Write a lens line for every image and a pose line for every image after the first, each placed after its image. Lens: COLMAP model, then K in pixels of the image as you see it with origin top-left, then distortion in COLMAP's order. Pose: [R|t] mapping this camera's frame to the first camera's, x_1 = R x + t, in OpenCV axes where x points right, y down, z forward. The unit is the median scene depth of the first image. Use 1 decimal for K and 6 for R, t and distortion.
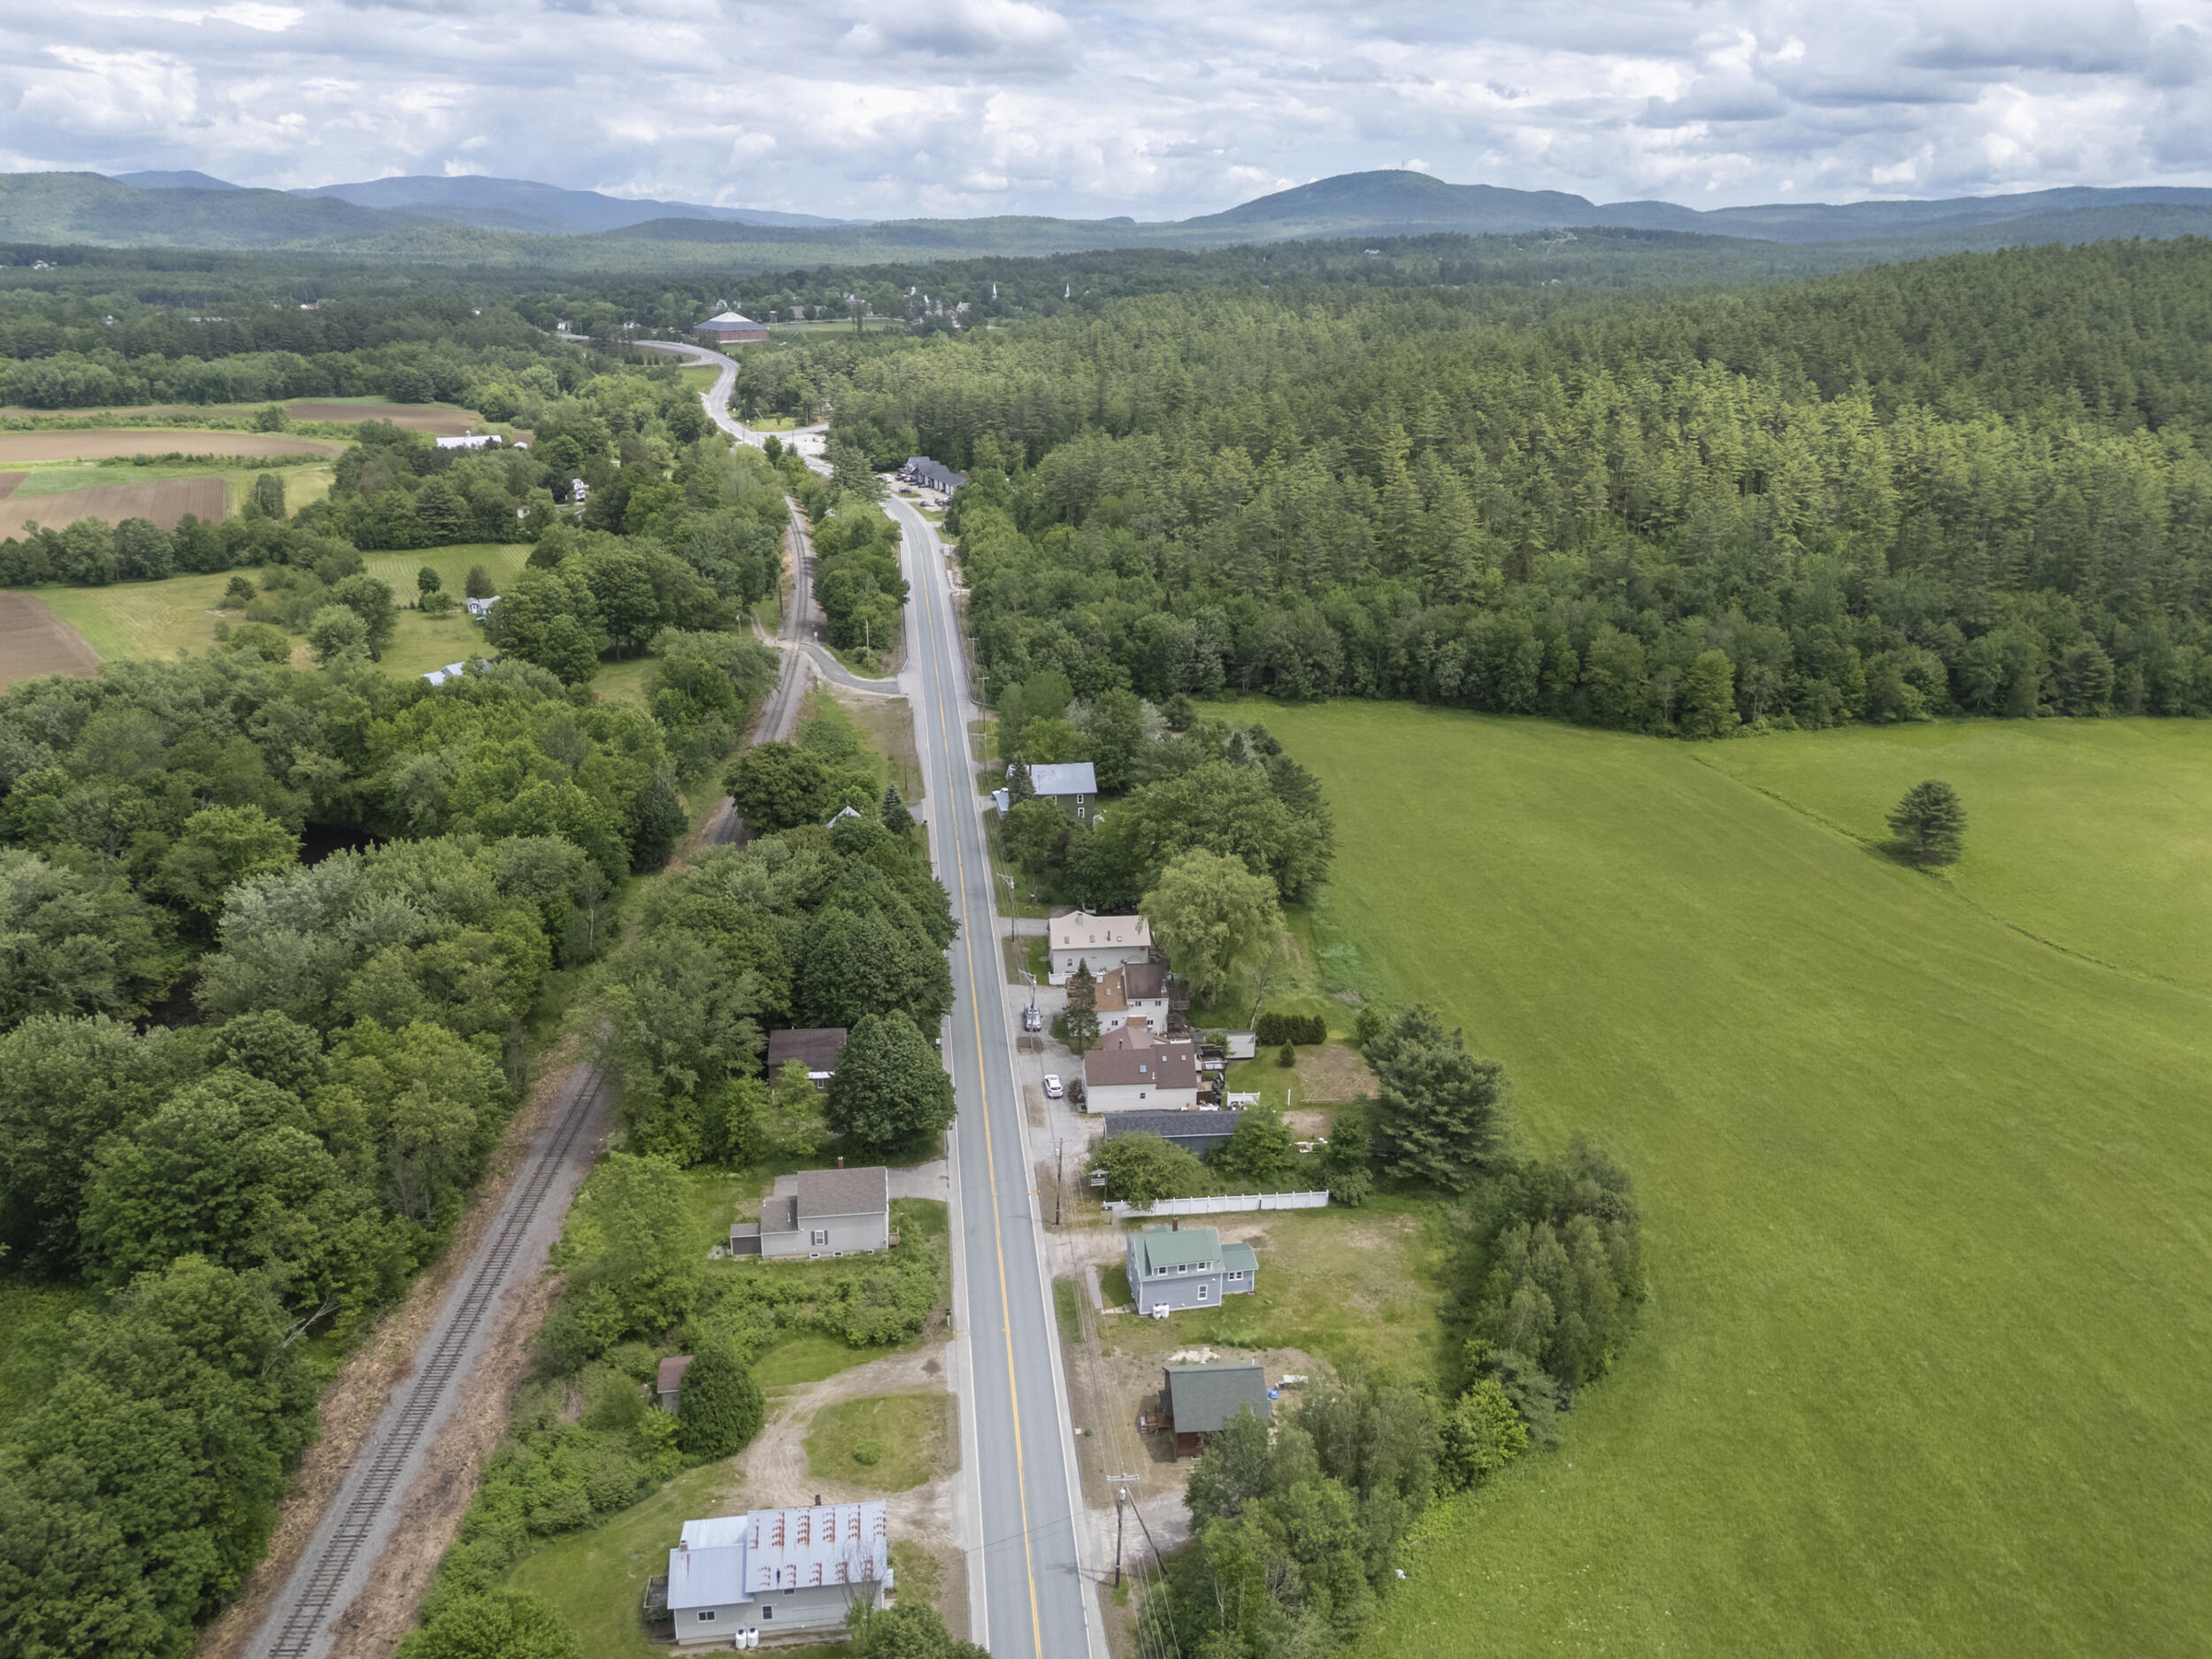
lens RADIAL K [[1617.8, 0, 1106.6], [0, 1617.8, 829.2], [0, 0, 1]] dist [0.056279, -0.047279]
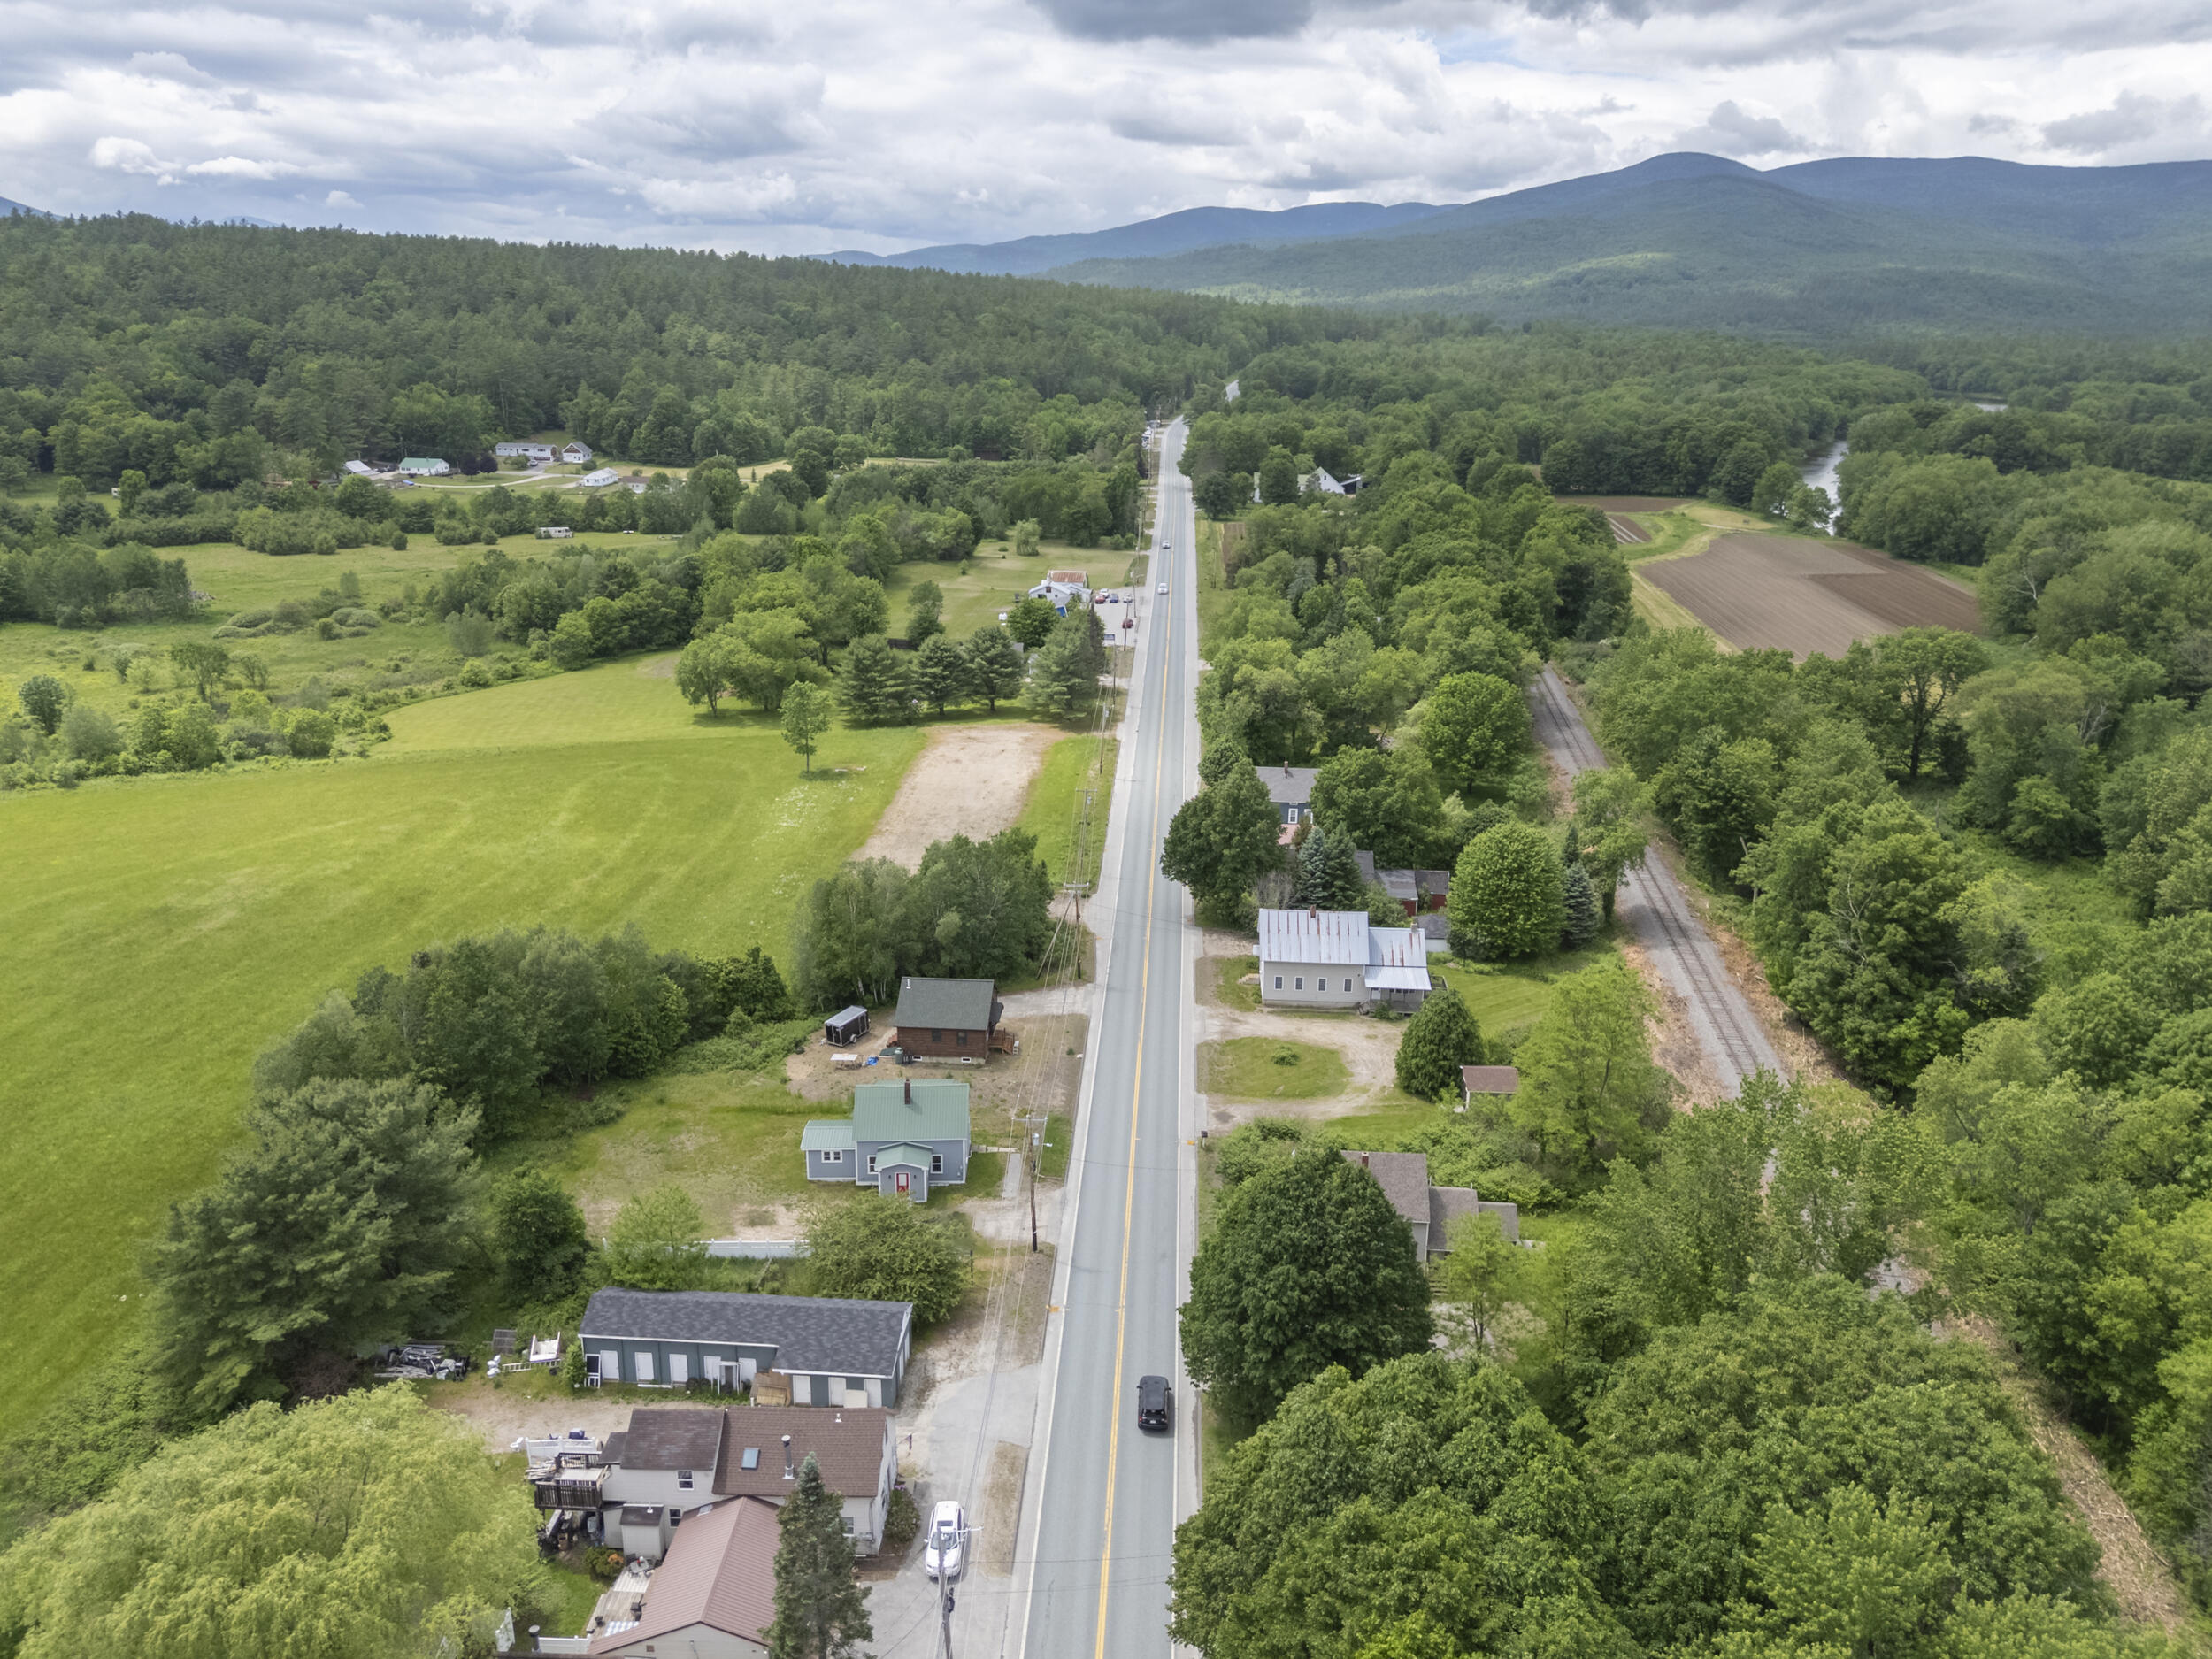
lens RADIAL K [[1617.8, 0, 1111.1], [0, 1617.8, 840.0], [0, 0, 1]] dist [0.056279, -0.047279]
pose [[-0.985889, -0.055875, 0.157797, -0.173221], [0.055052, 0.781993, 0.620852, -0.329804], [-0.158086, 0.620778, -0.767882, 1.552026]]
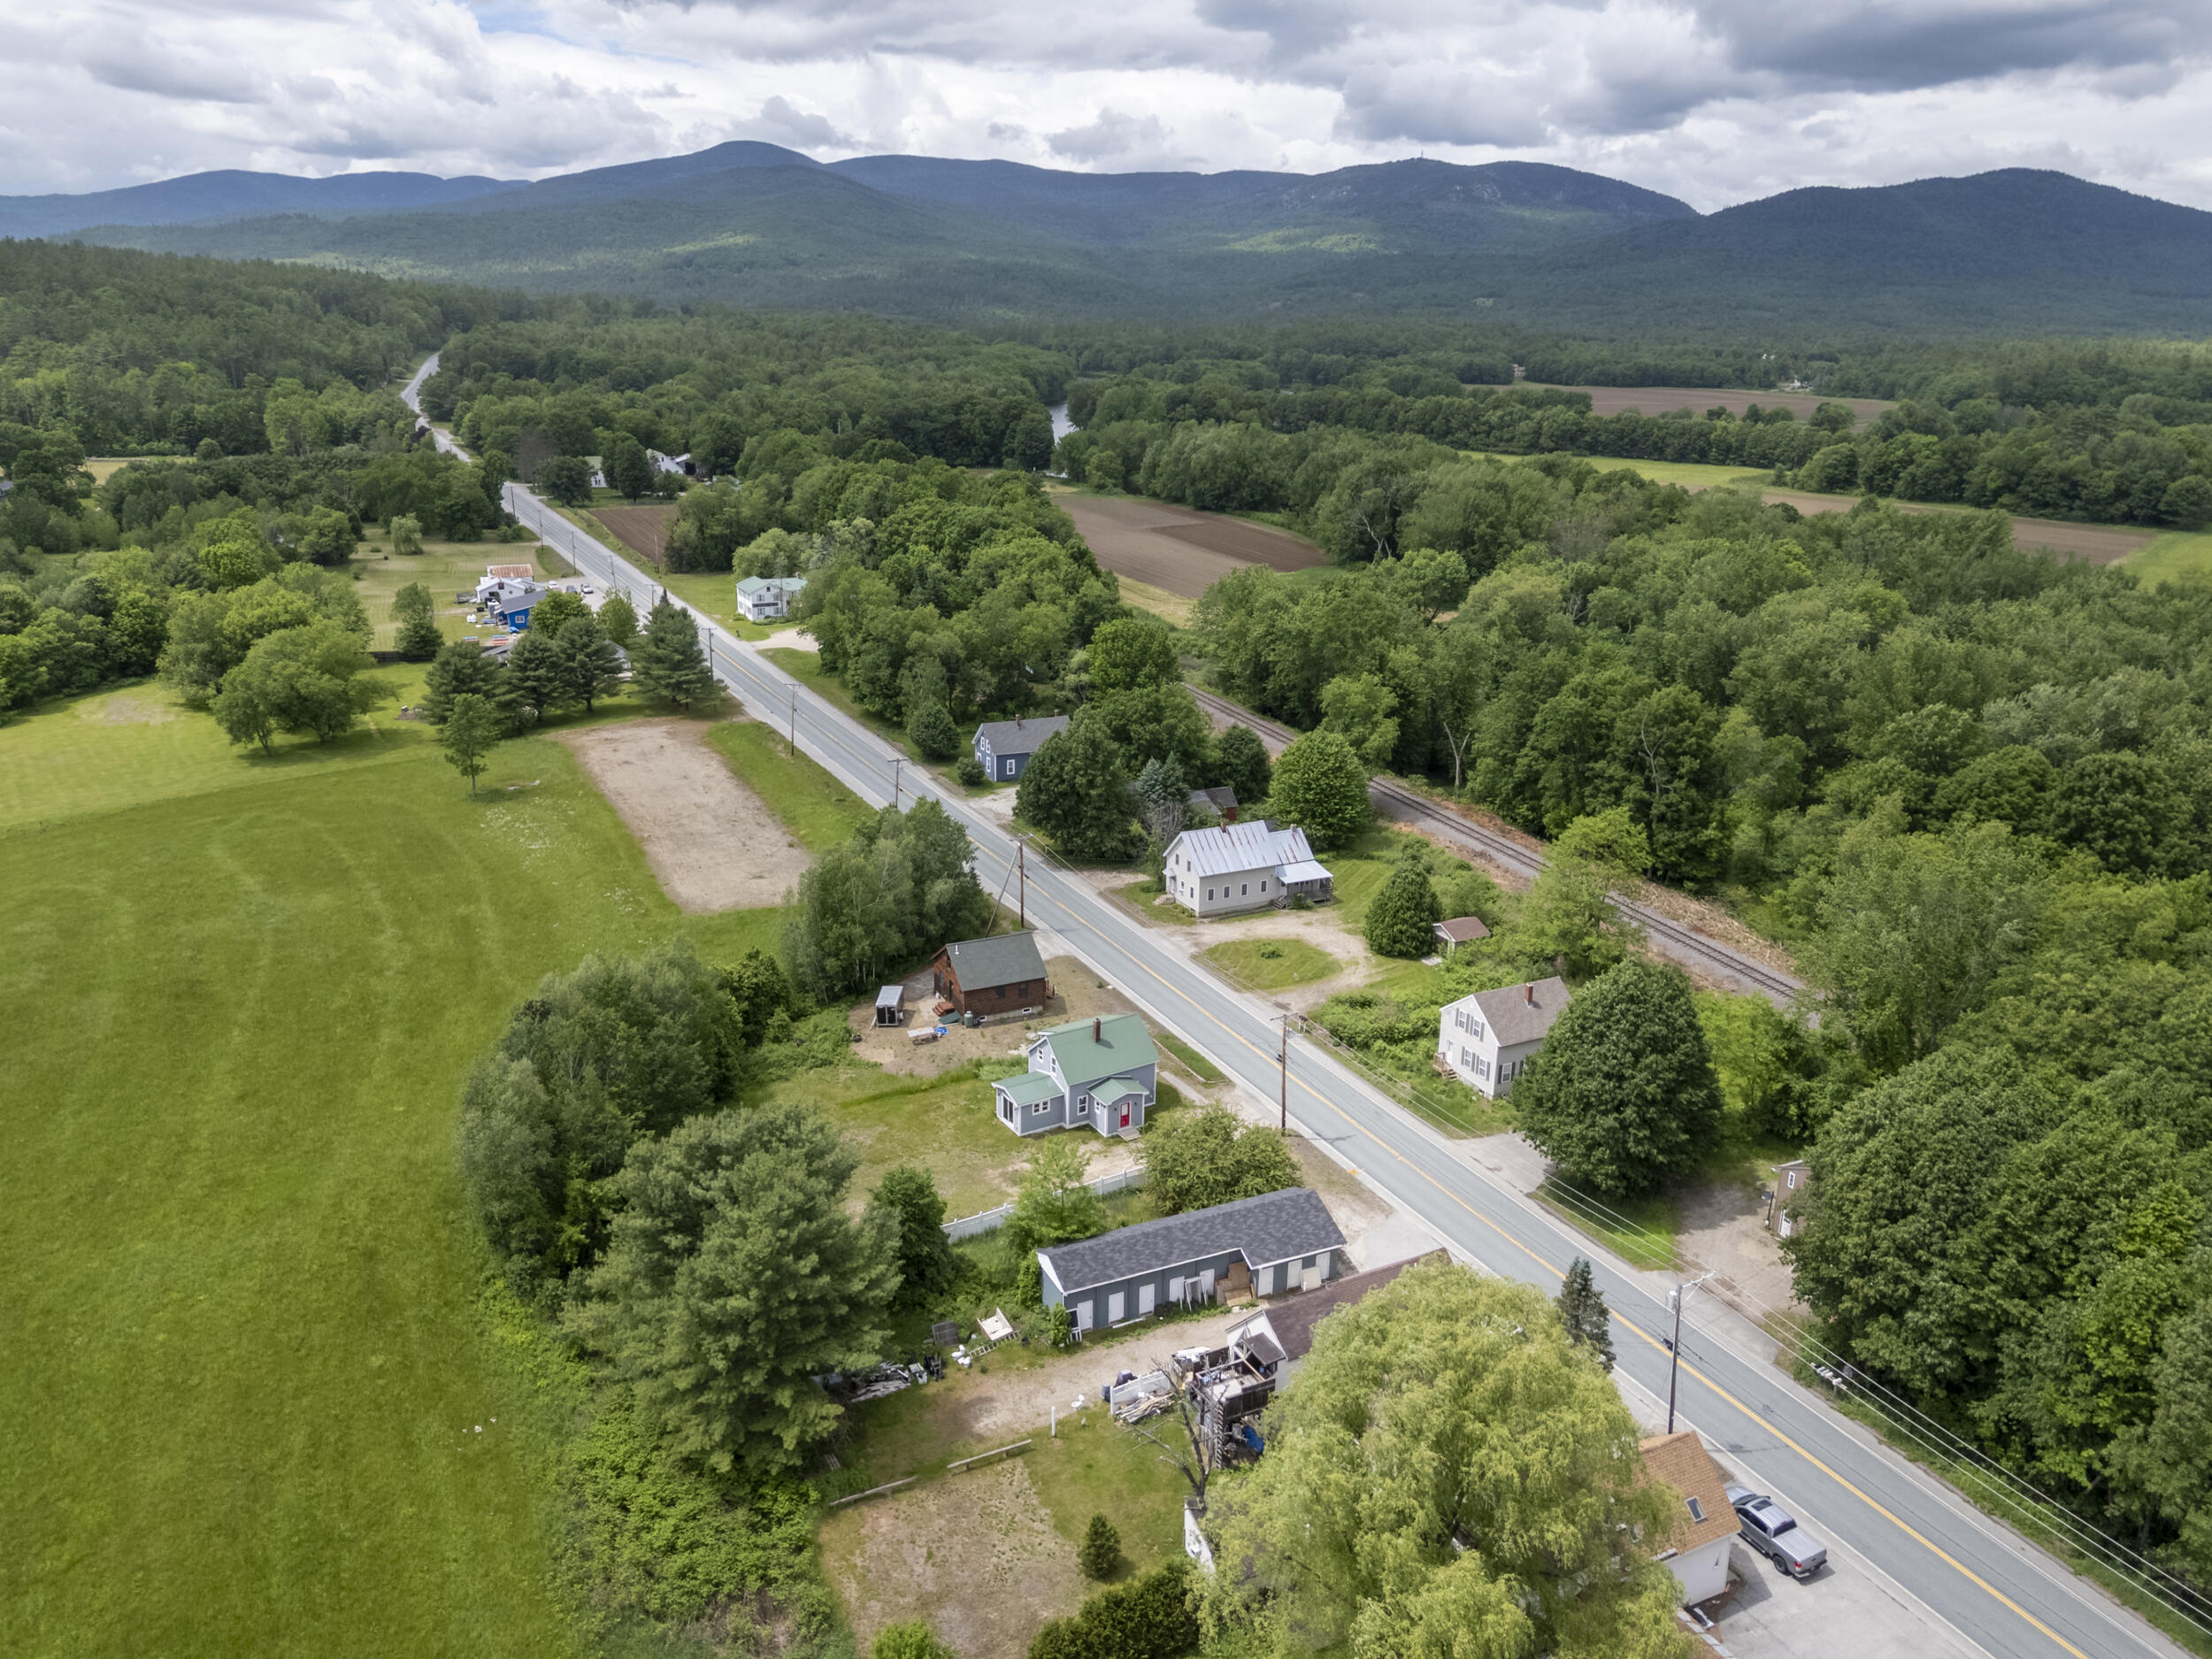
lens RADIAL K [[1617.8, 0, 1105.7], [0, 1617.8, 837.0], [0, 0, 1]] dist [0.056279, -0.047279]
pose [[-0.940054, 0.099810, -0.326092, 0.296631], [-0.127969, 0.783093, 0.608596, -0.327814], [0.316105, 0.613843, -0.723377, 1.573910]]
